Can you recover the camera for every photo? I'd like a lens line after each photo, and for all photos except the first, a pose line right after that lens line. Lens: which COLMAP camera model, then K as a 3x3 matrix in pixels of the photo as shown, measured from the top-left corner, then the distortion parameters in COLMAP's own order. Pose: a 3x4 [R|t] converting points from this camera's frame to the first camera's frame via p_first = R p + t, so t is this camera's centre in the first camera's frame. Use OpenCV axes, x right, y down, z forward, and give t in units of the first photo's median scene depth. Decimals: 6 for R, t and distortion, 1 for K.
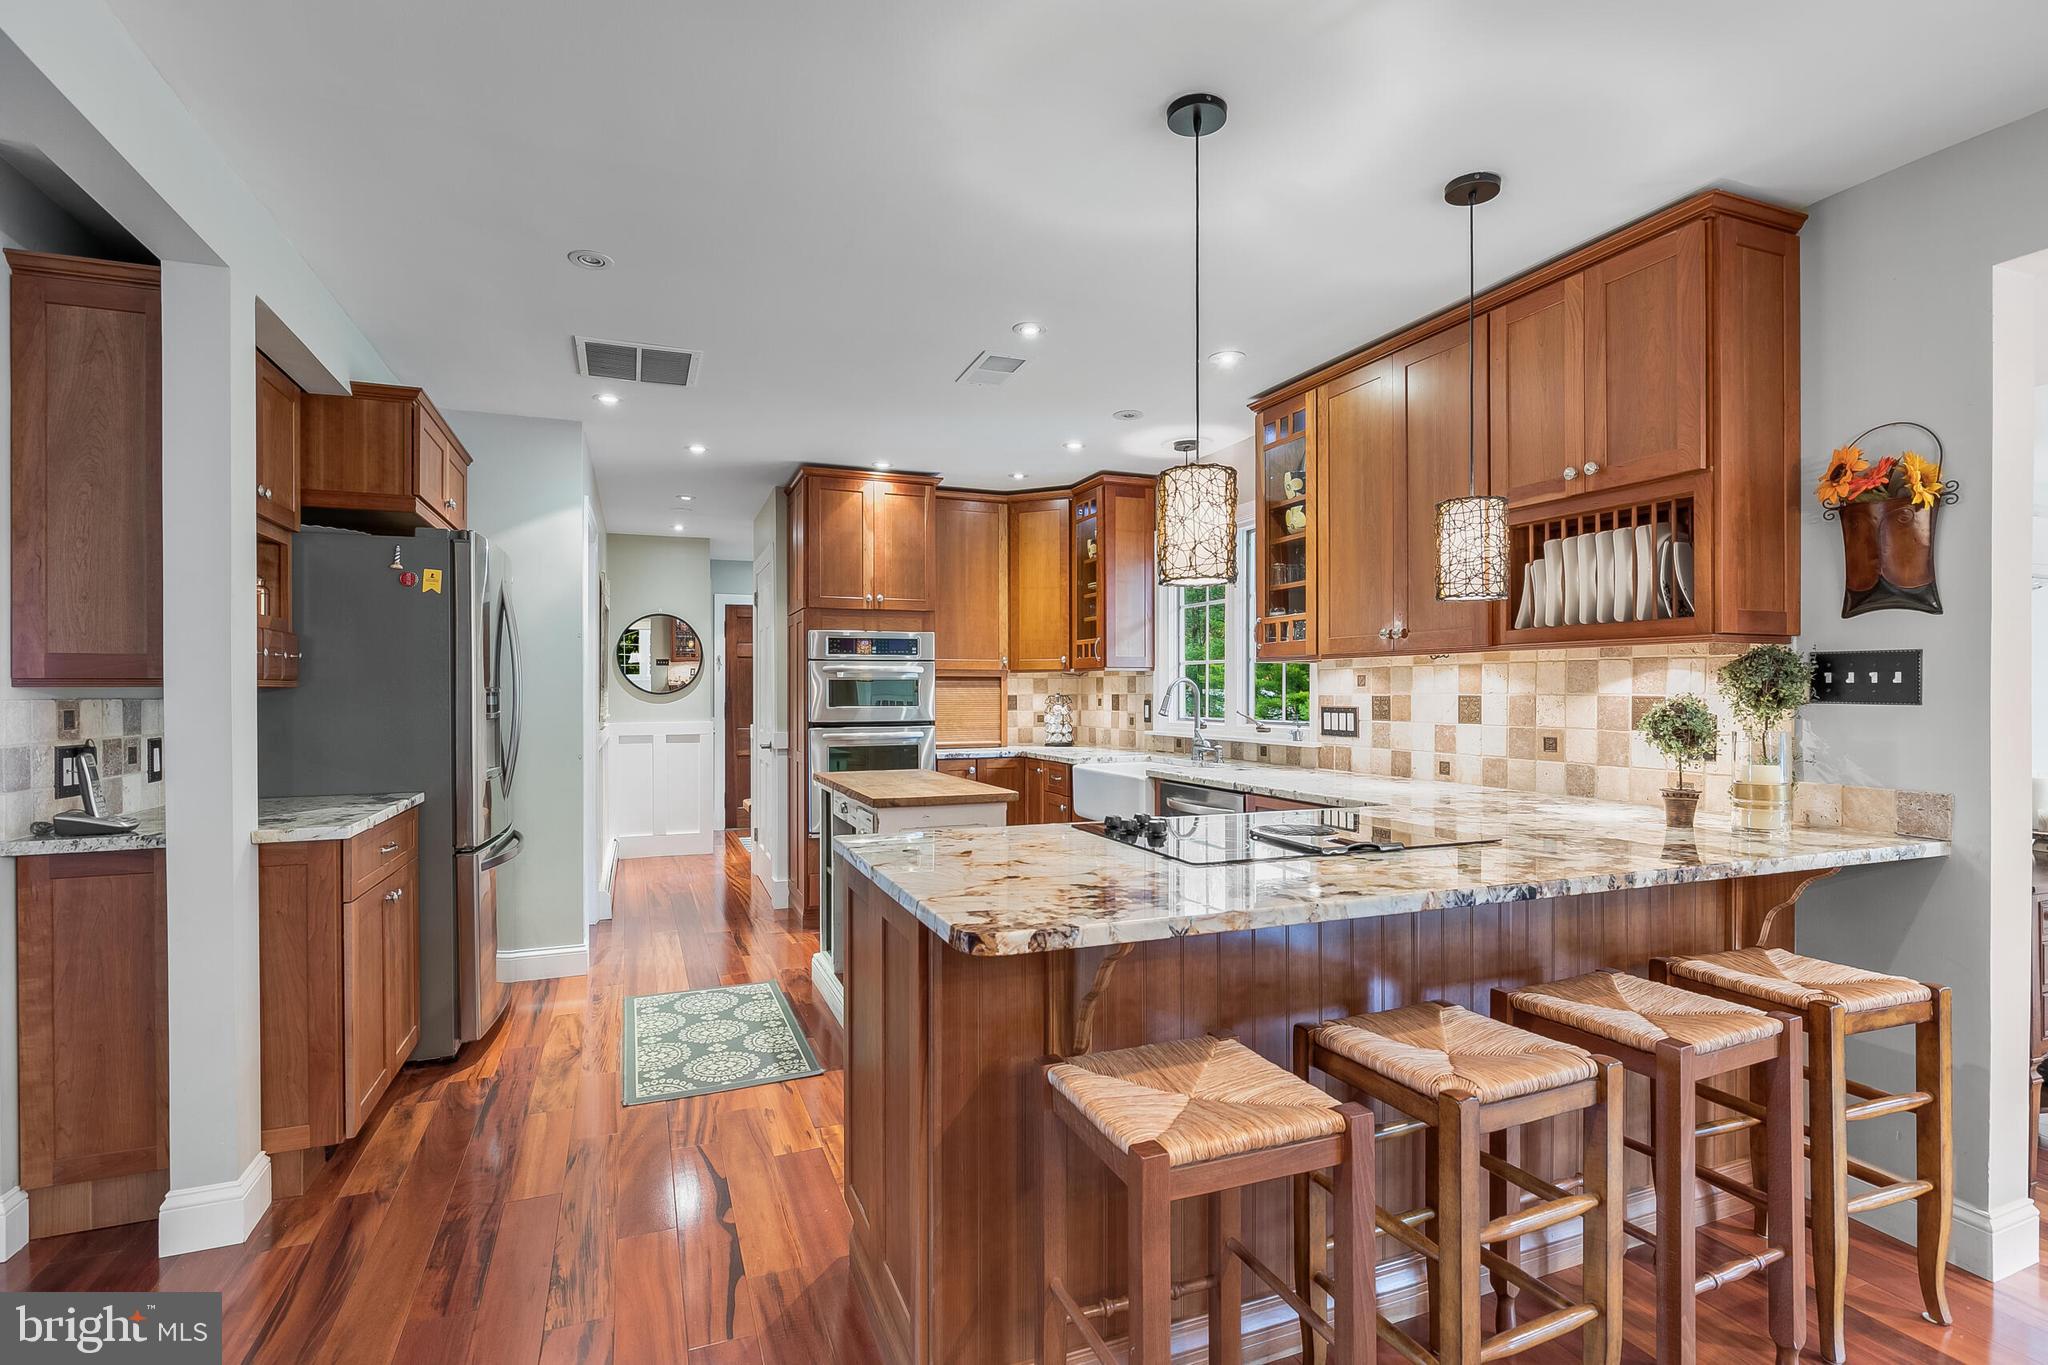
lens RADIAL K [[961.6, 0, 1014.4], [0, 961.6, 696.5], [0, 0, 1]] dist [0.003215, -0.000125]
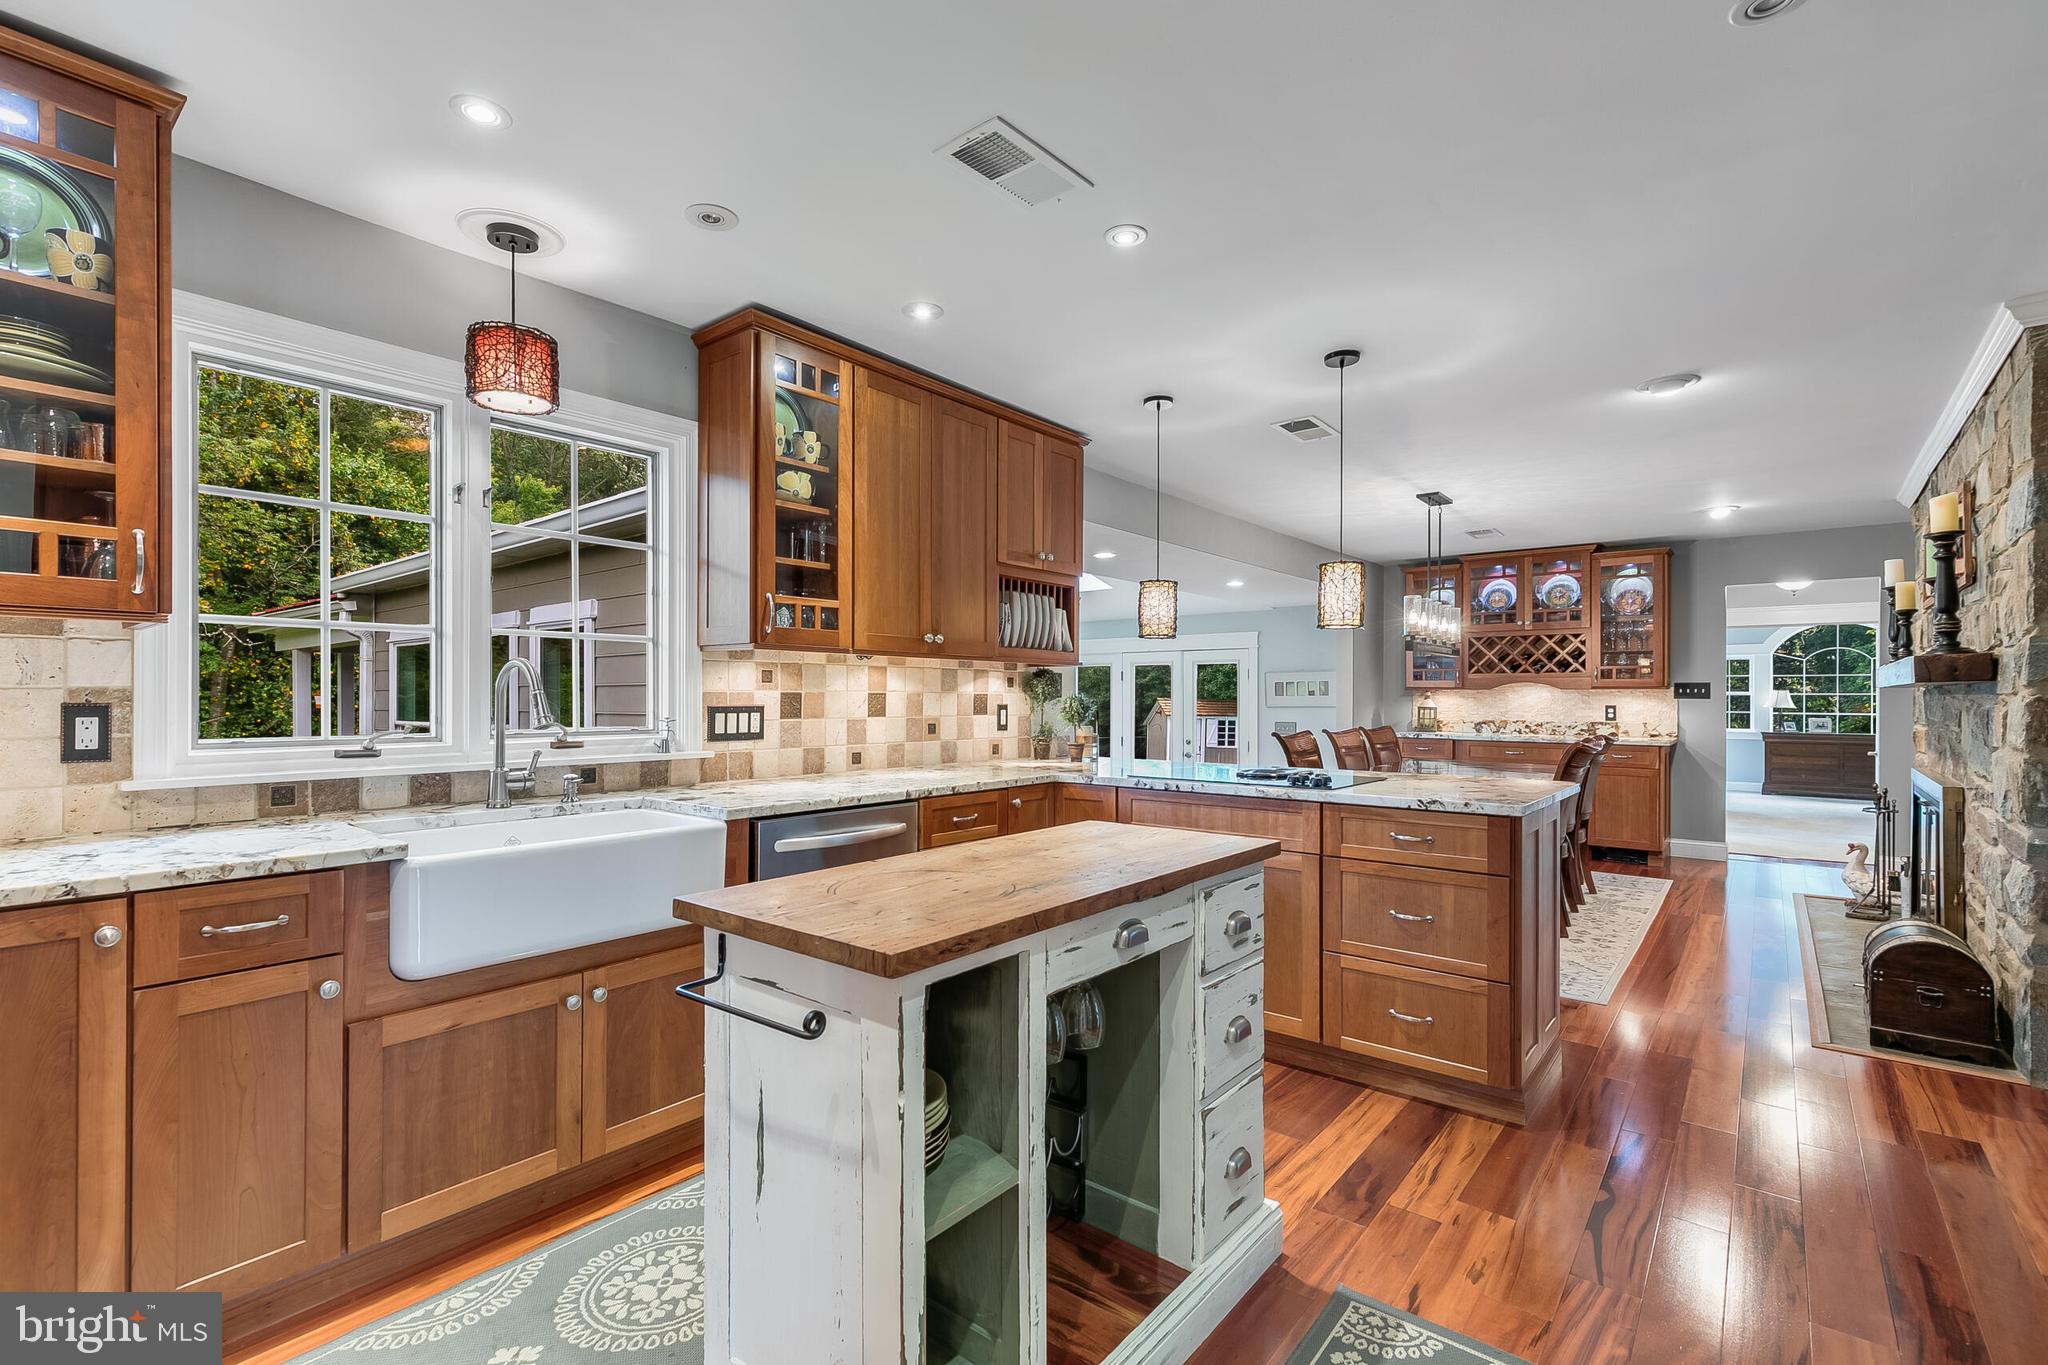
lens RADIAL K [[922.7, 0, 1020.2], [0, 922.7, 696.6], [0, 0, 1]] dist [0.012179, -0.003636]
pose [[-0.487703, 0.000044, 0.873009, -0.408624], [0.002388, 0.999996, 0.001283, 0.001648], [-0.873006, 0.002711, -0.487702, 0.963223]]
